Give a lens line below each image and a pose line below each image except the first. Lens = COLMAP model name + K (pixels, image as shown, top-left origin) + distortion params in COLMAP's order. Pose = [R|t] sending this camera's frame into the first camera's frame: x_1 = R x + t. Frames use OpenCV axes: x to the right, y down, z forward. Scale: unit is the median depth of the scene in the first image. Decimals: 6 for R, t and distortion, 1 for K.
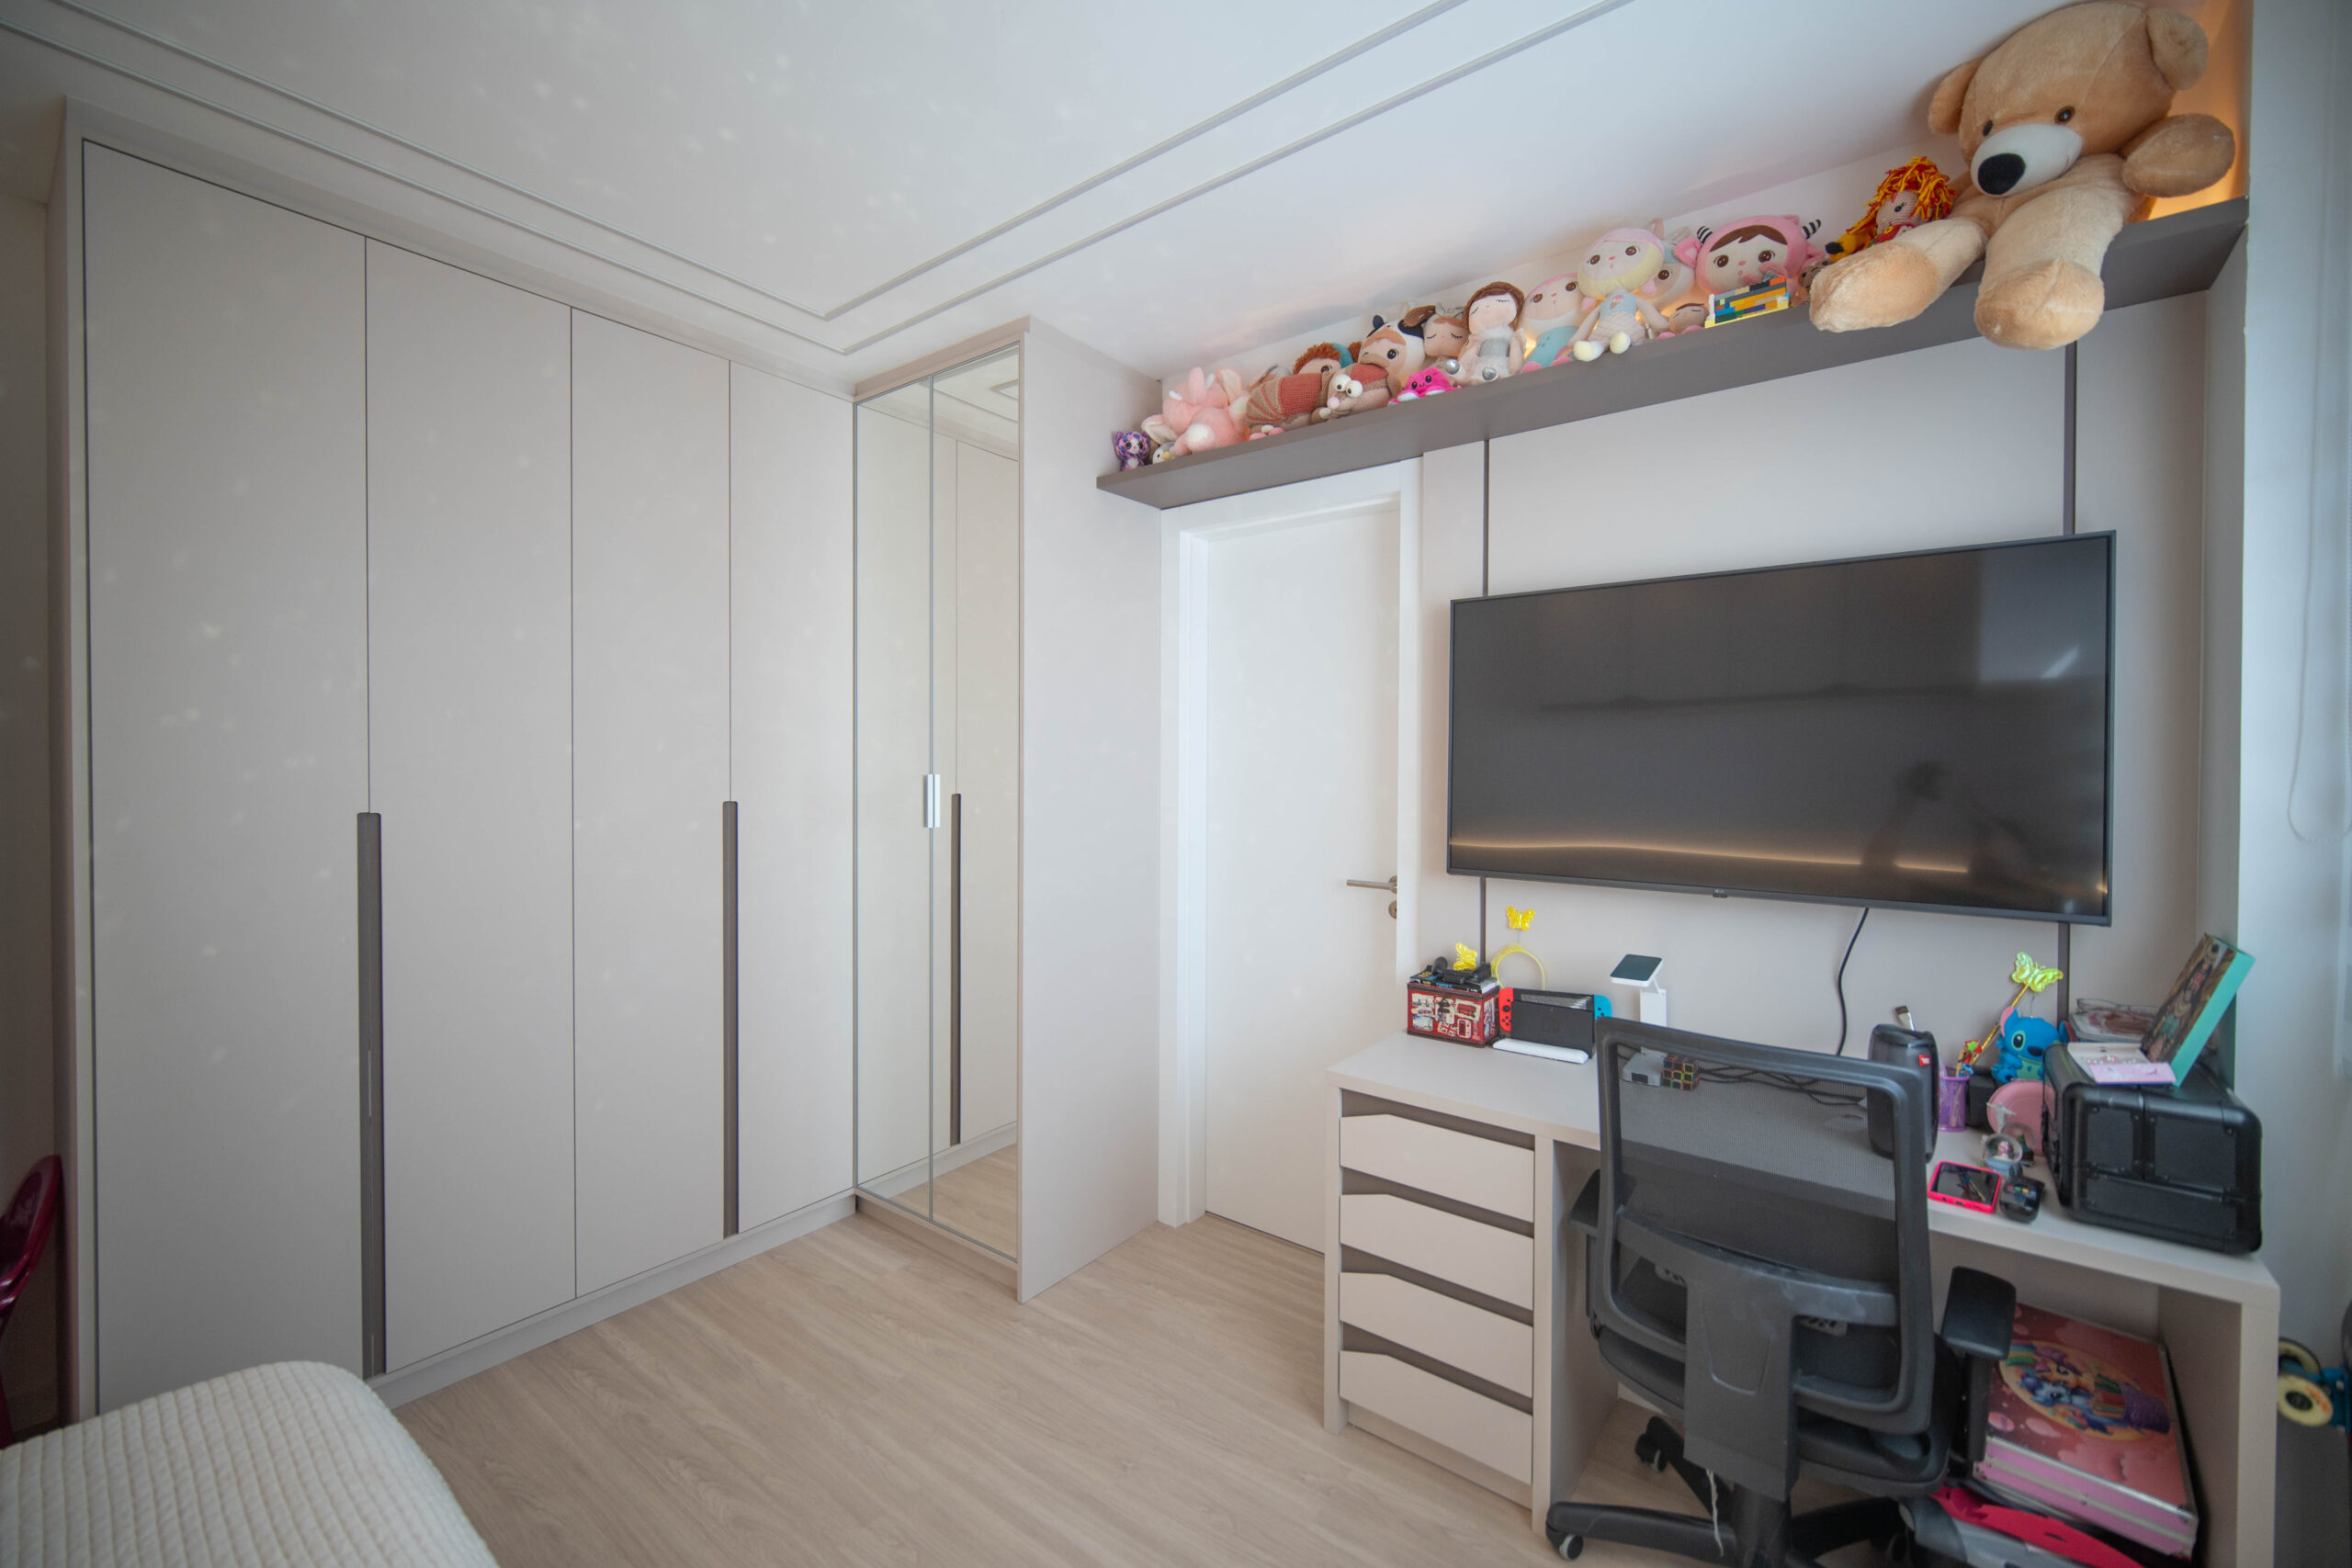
lens RADIAL K [[945.0, 0, 1164.4], [0, 945.0, 778.4], [0, 0, 1]] dist [-0.000723, -0.001287]
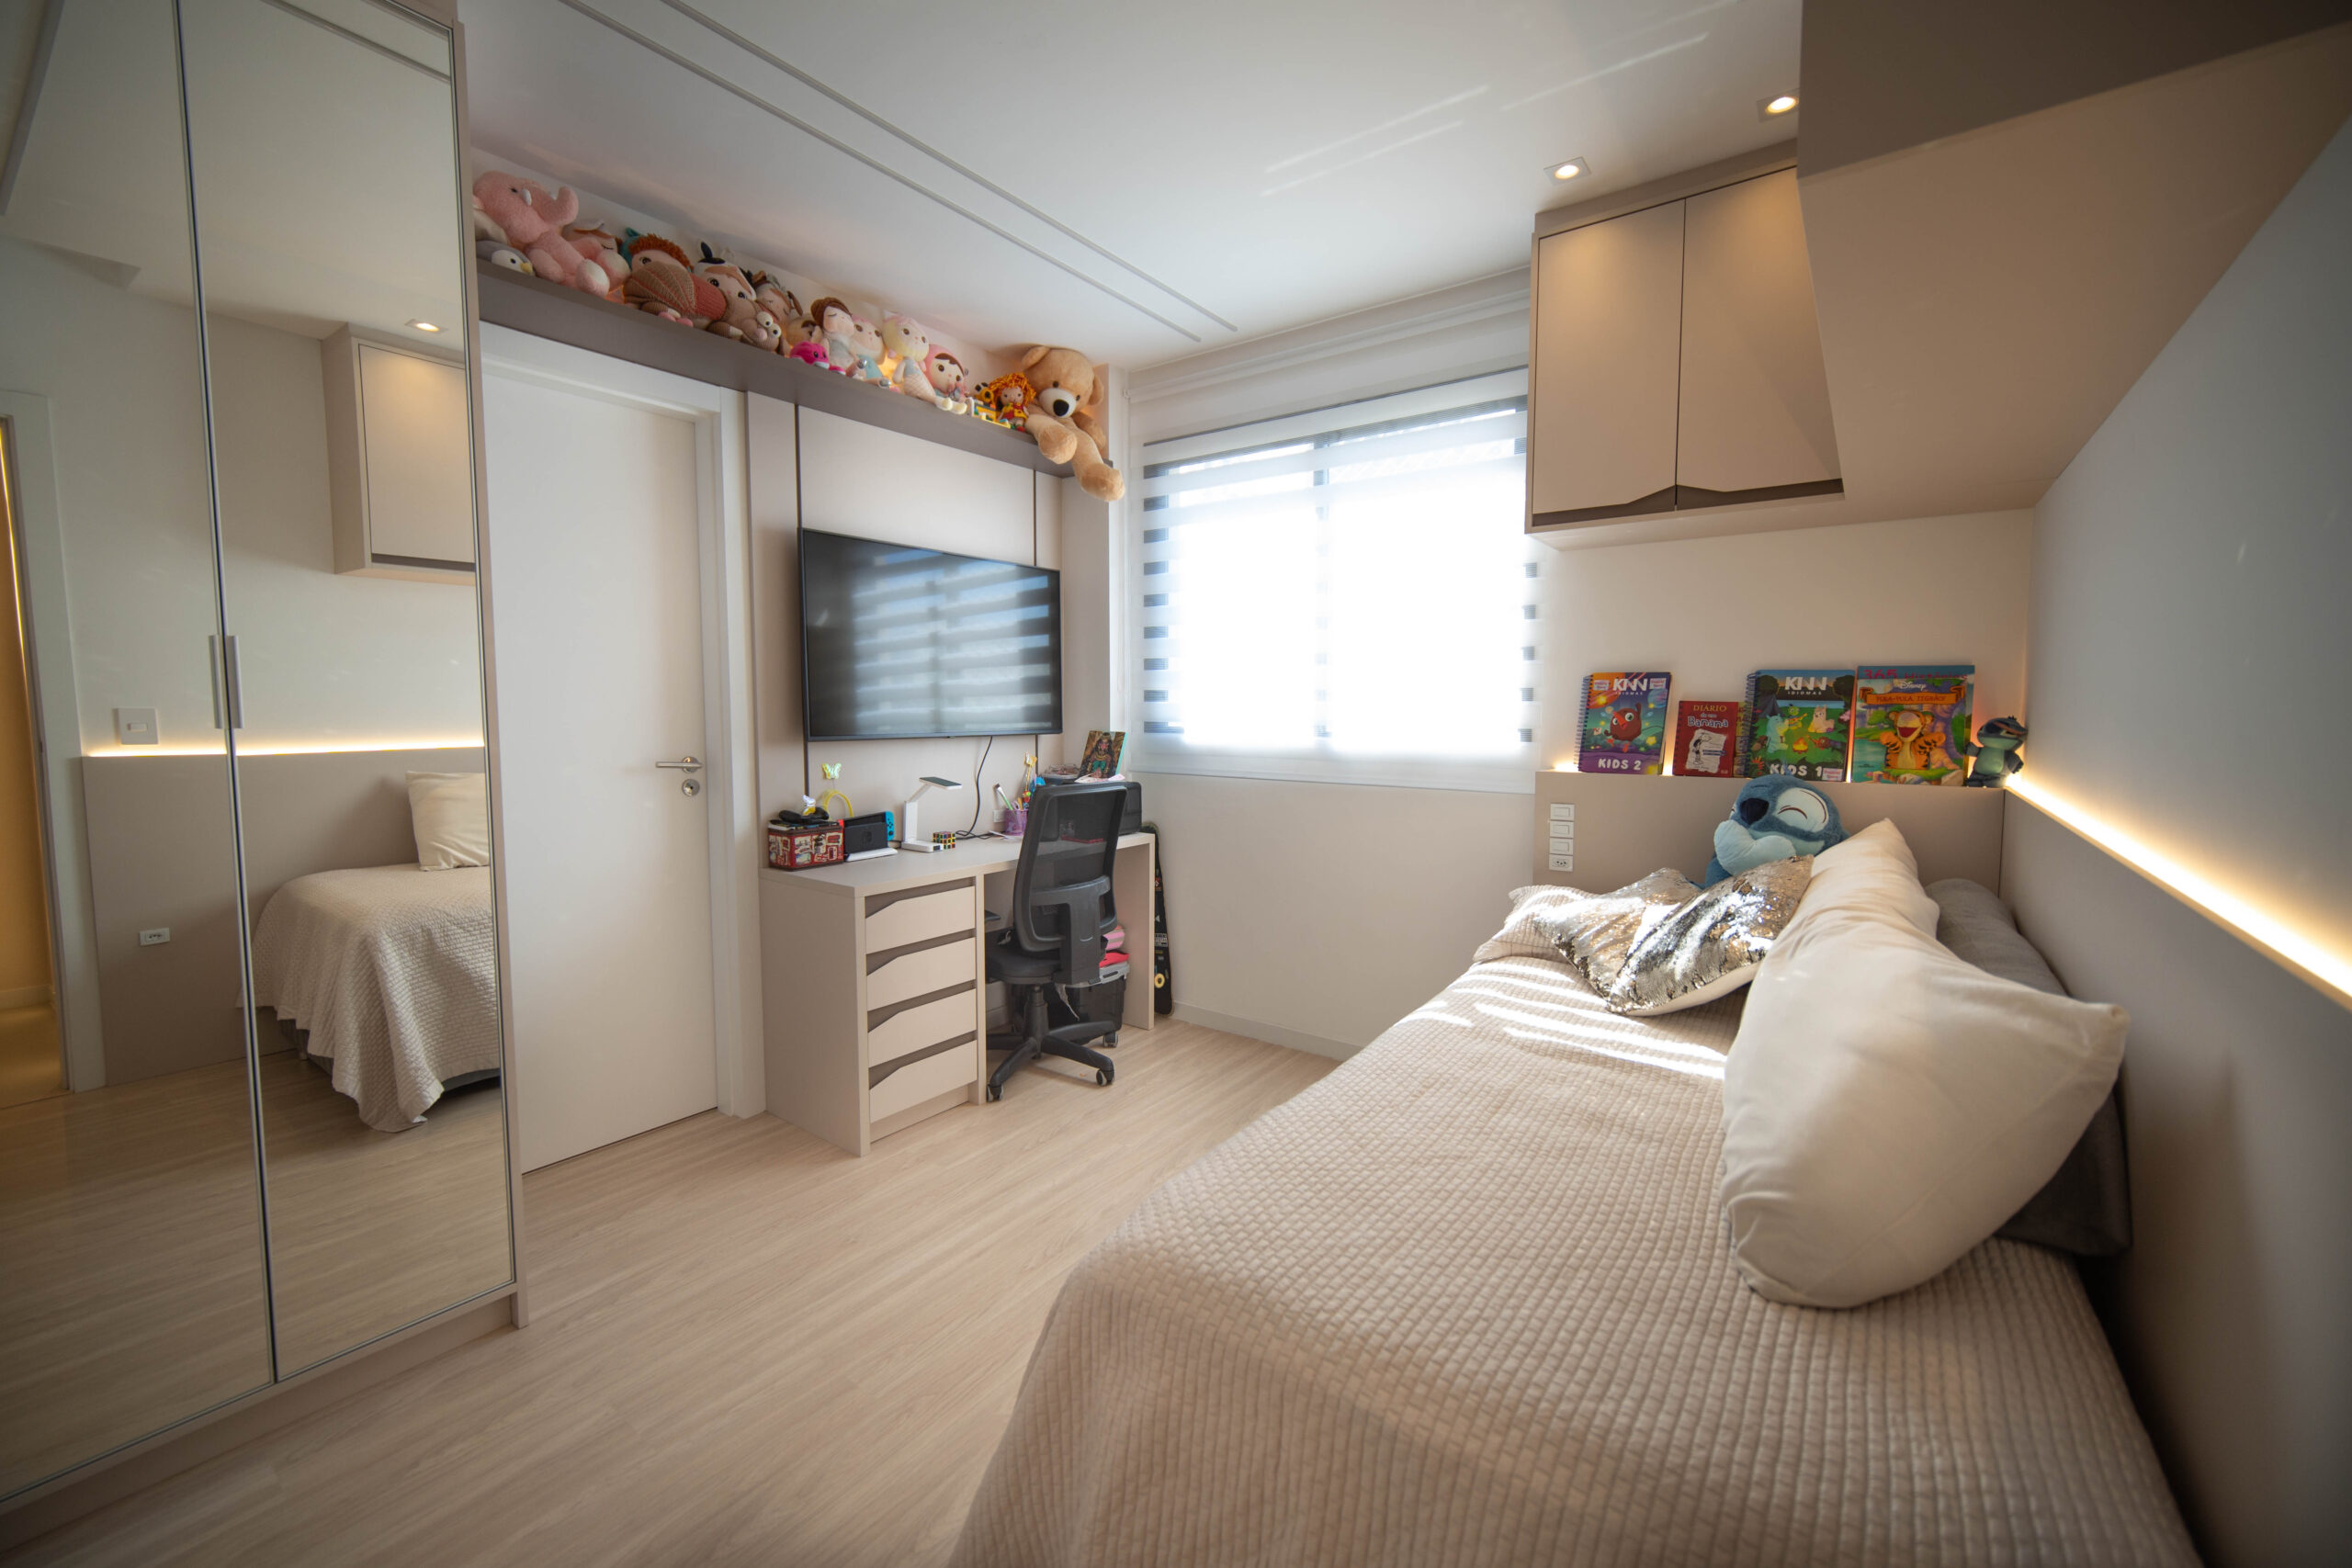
lens RADIAL K [[945.0, 0, 1171.3], [0, 945.0, 781.4], [0, 0, 1]] dist [-0.000723, -0.001287]
pose [[-0.018185, -0.085148, 0.996202, -1.039720], [0.015936, 0.996216, 0.085440, 0.054601], [-0.999708, 0.017429, -0.016760, 0.539619]]
